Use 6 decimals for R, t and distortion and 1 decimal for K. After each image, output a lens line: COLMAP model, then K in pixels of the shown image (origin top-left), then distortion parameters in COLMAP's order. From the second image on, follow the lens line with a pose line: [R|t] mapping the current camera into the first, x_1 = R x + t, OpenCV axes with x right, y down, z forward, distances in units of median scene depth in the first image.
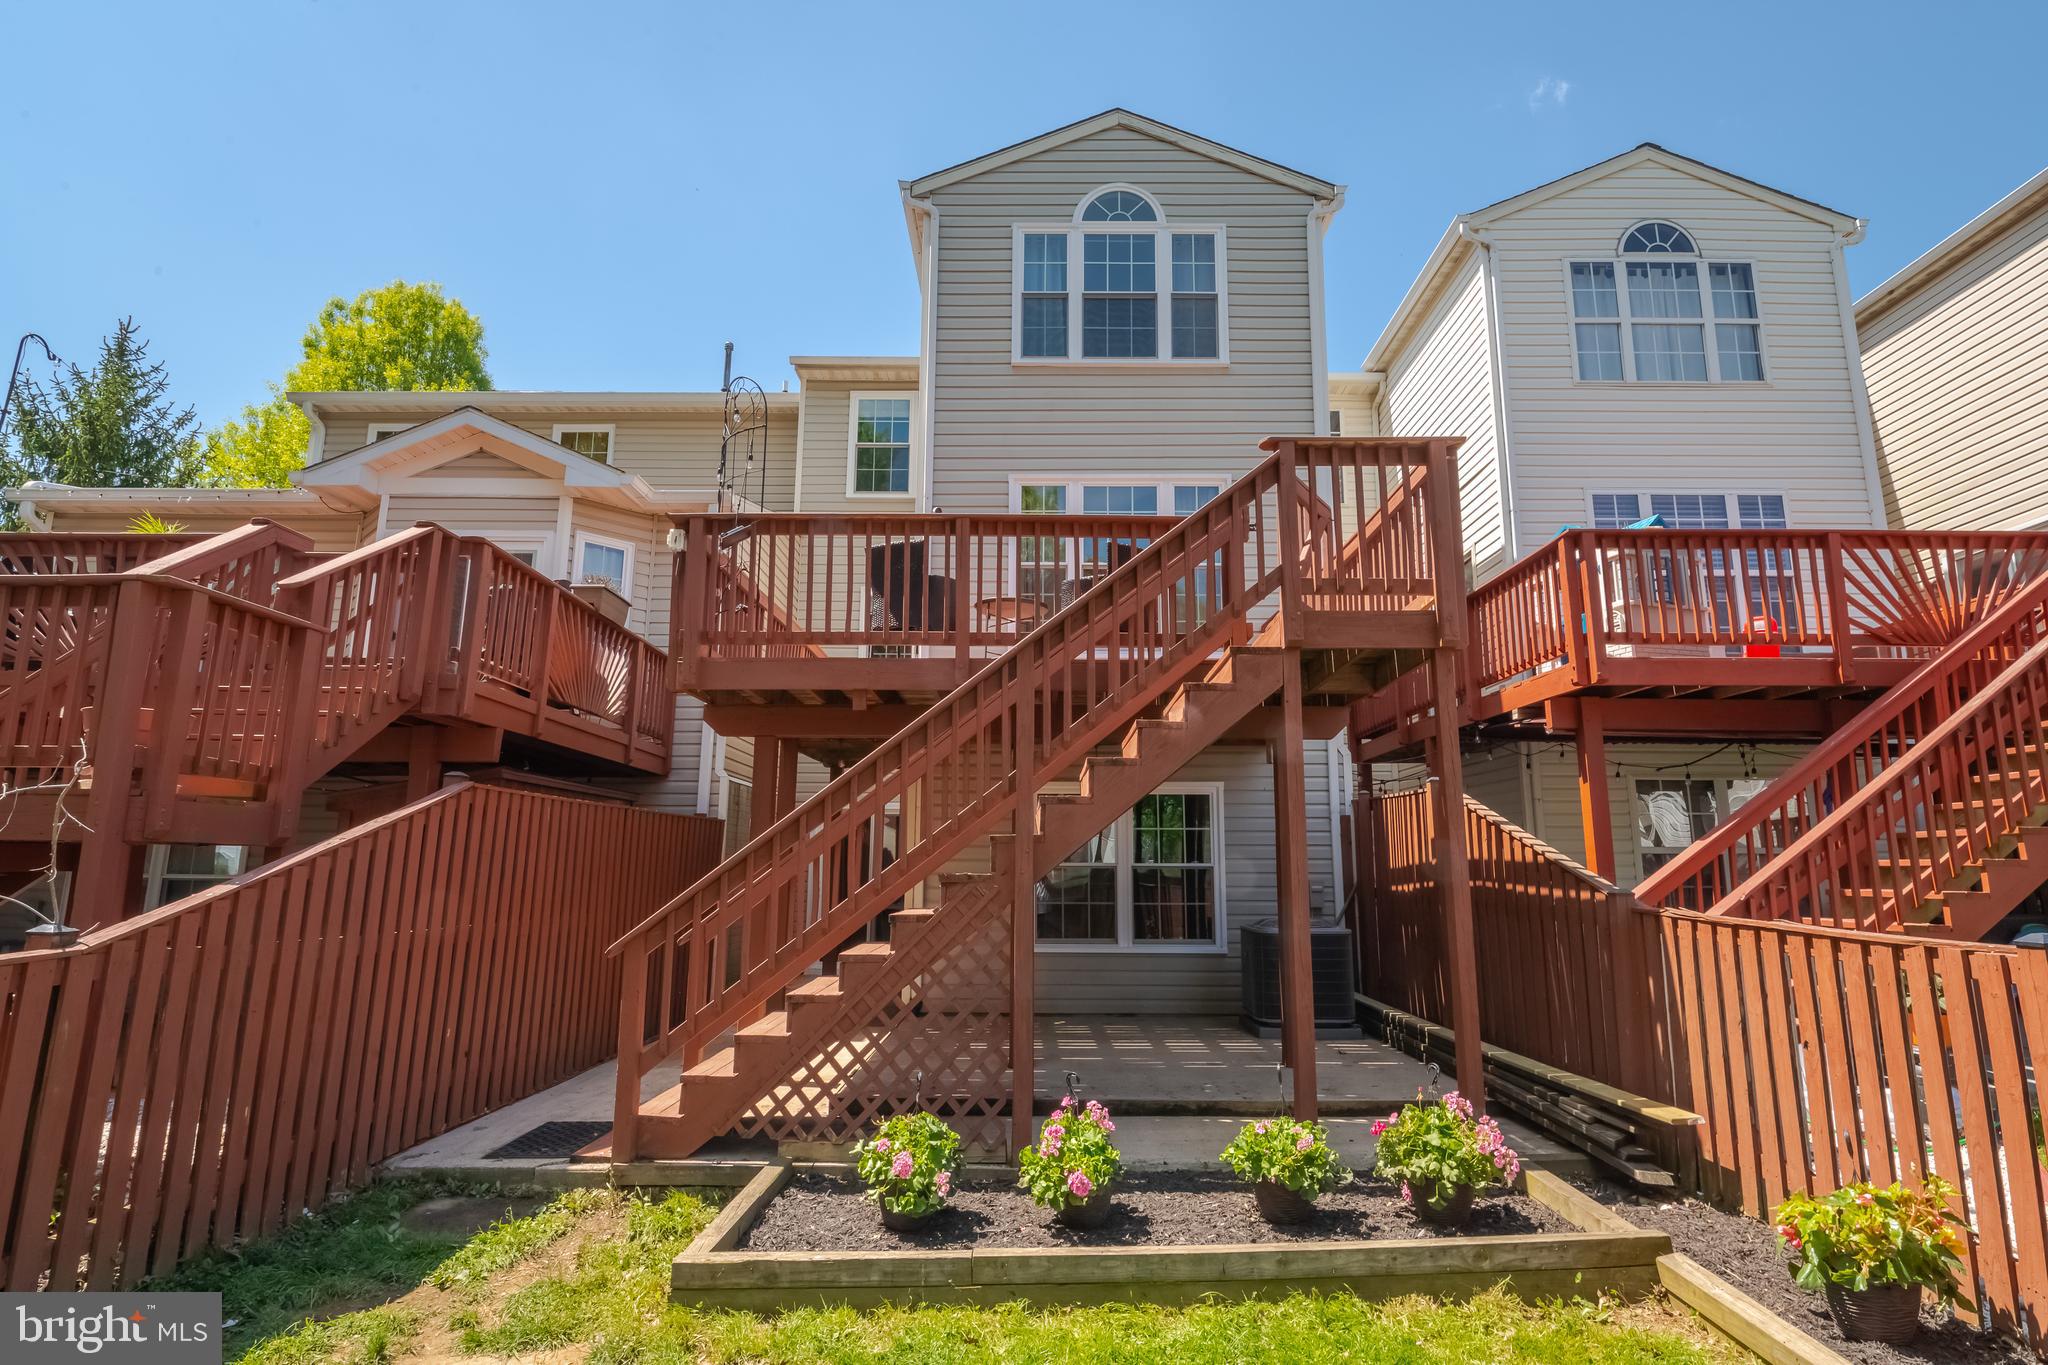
lens RADIAL K [[1023.7, 0, 1031.2], [0, 1023.7, 686.5], [0, 0, 1]] dist [-0.003123, -0.002279]
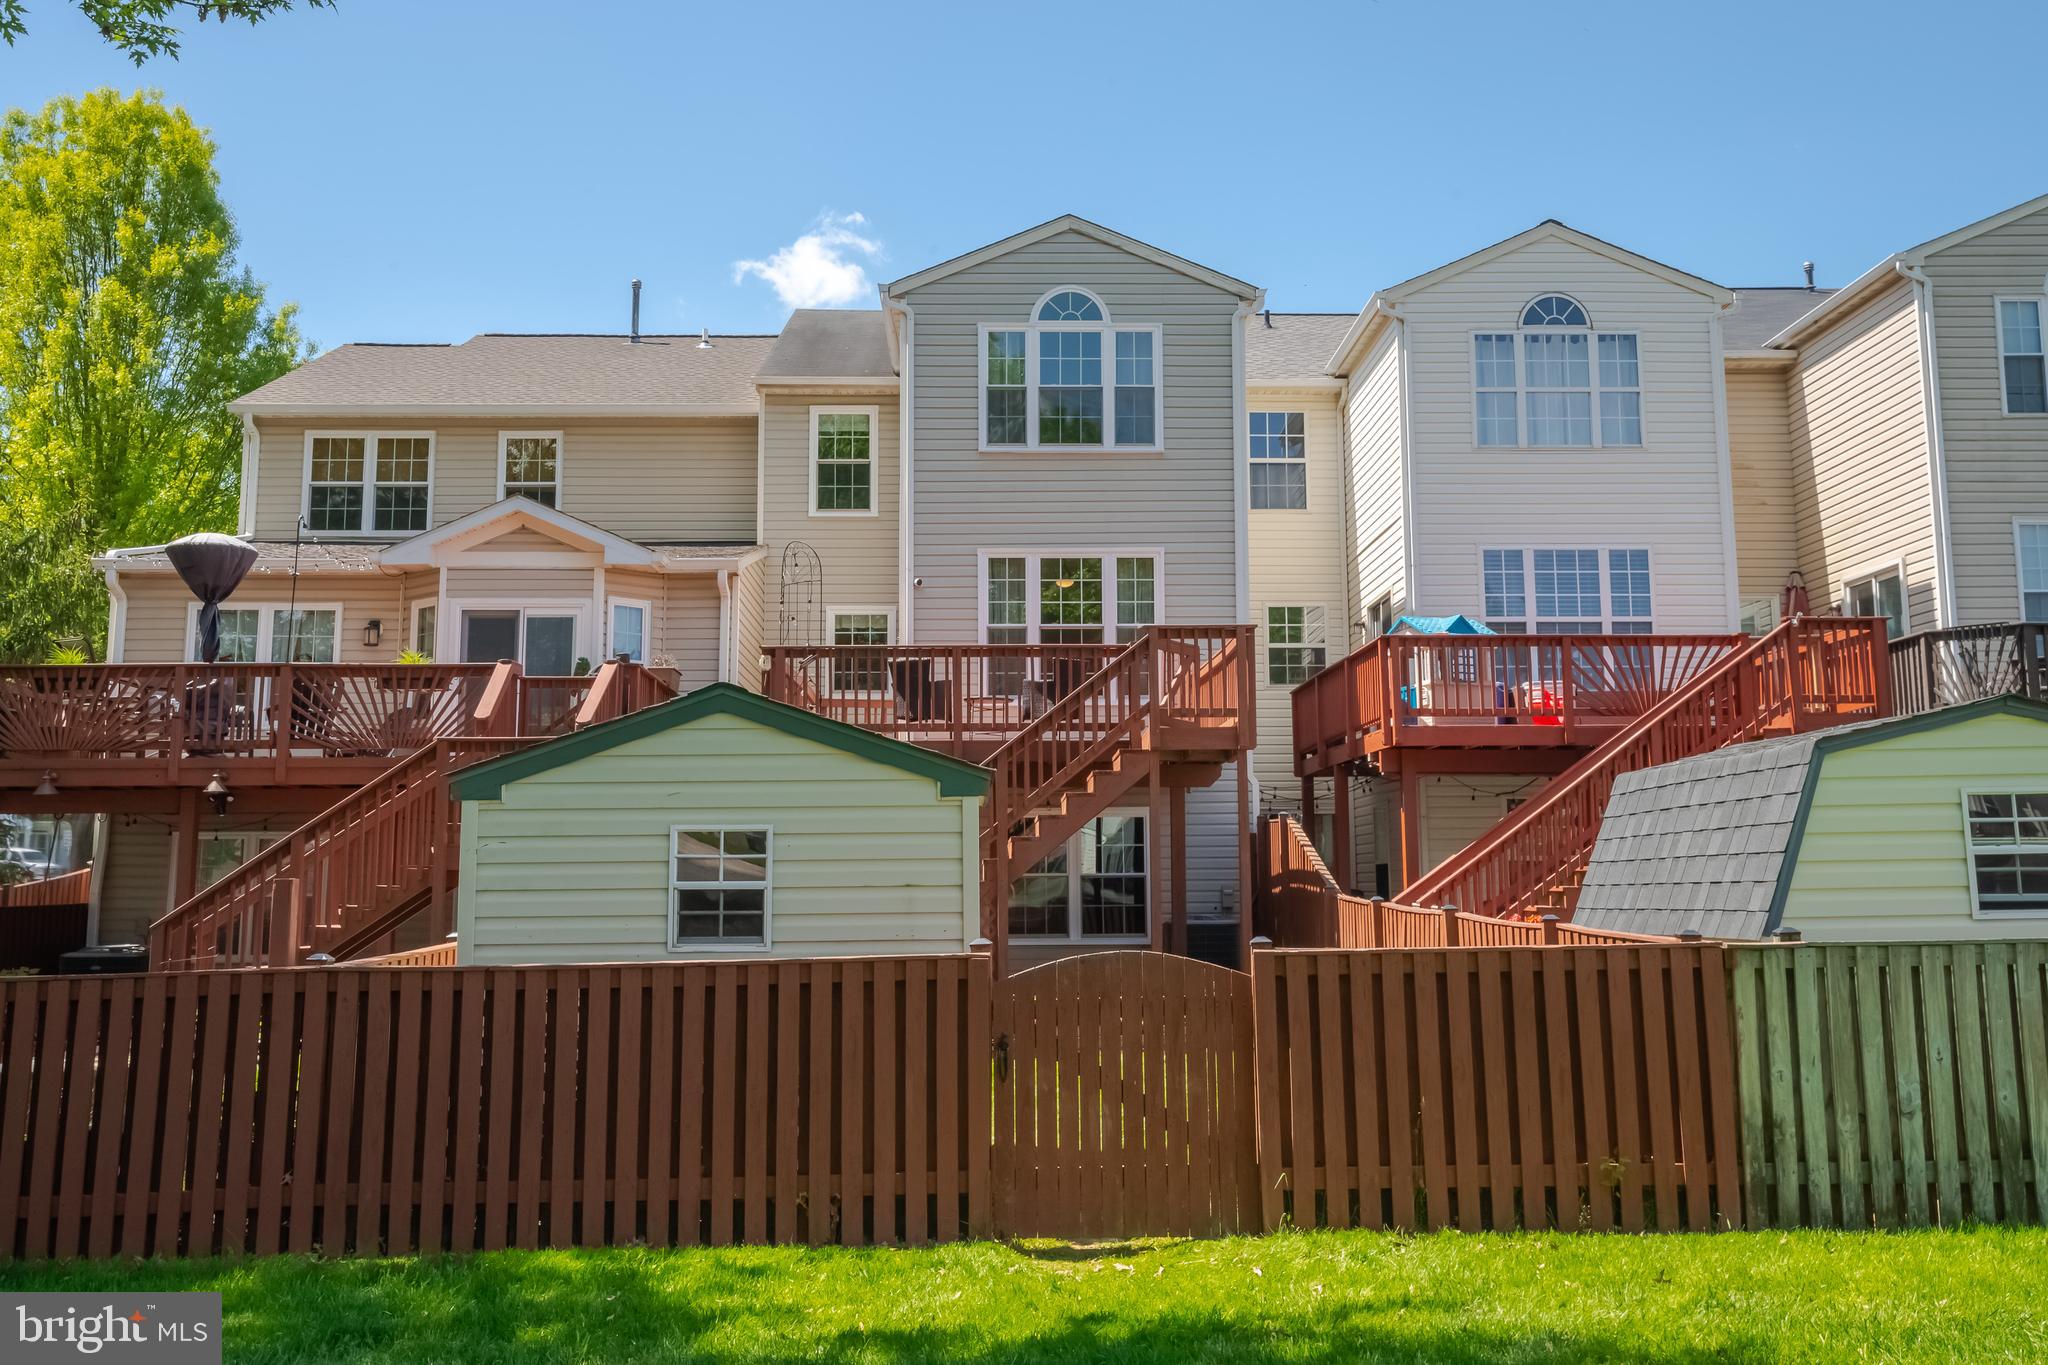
lens RADIAL K [[1864.8, 0, 1022.0], [0, 1864.8, 611.2], [0, 0, 1]] dist [0.037002, 0.003966]
pose [[0.999544, -0.007590, 0.029234, -0.033305], [0.006643, 0.999454, 0.032365, -0.199265], [-0.029464, -0.032156, 0.999048, -1.138187]]
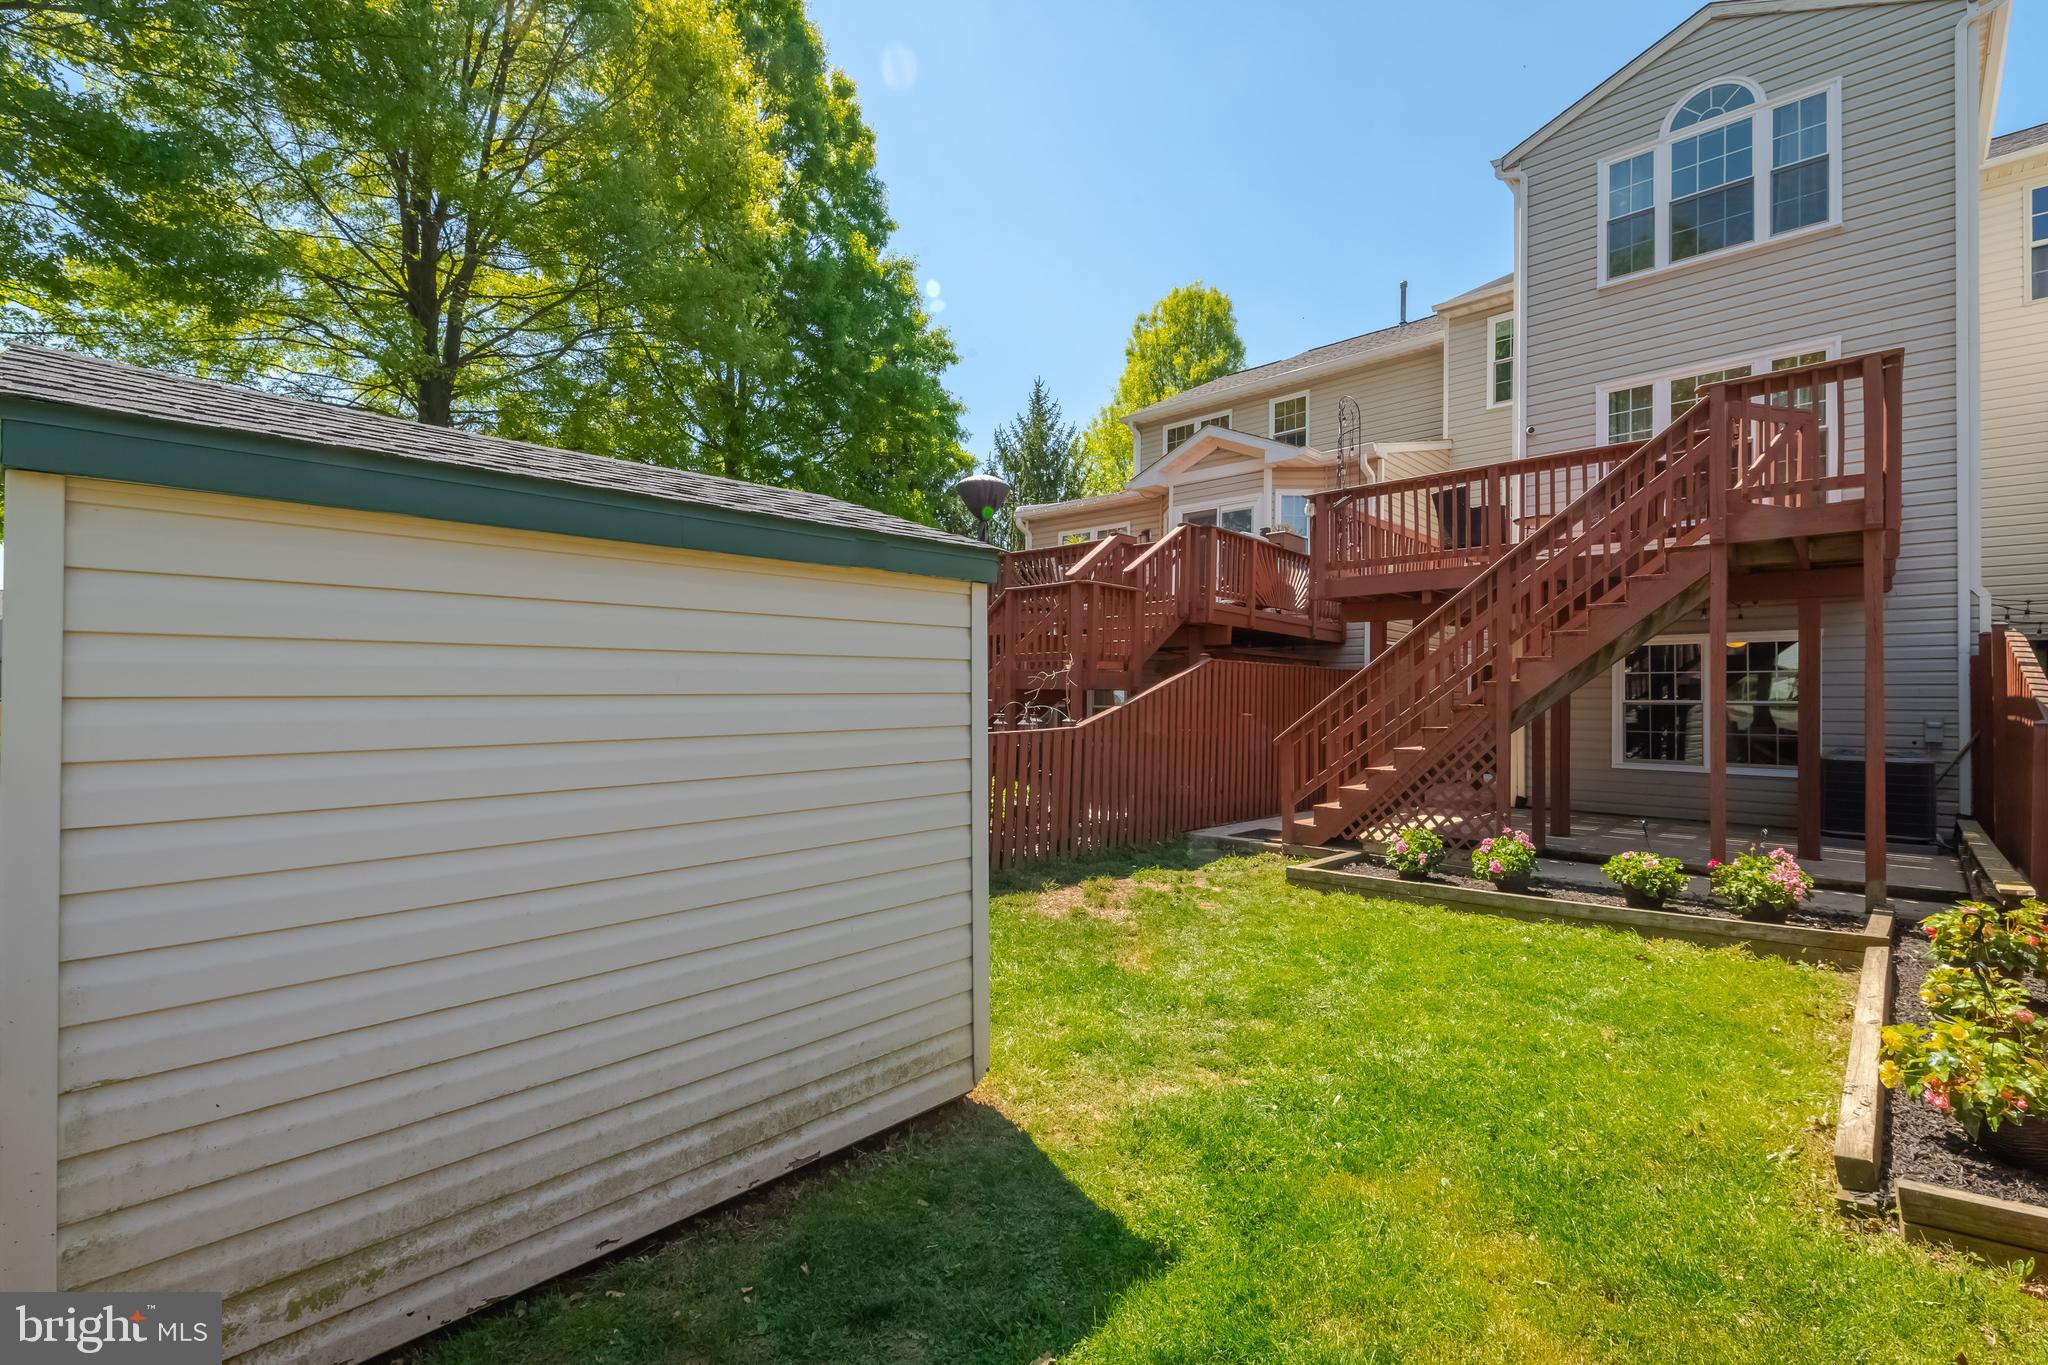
lens RADIAL K [[885.0, 0, 1027.9], [0, 885.0, 691.1], [0, 0, 1]] dist [-0.000767, -0.003917]
pose [[0.721577, -0.004414, -0.692320, 0.211750], [0.113230, 0.987268, 0.111721, -0.041513], [0.683012, -0.159007, 0.712889, -0.263631]]
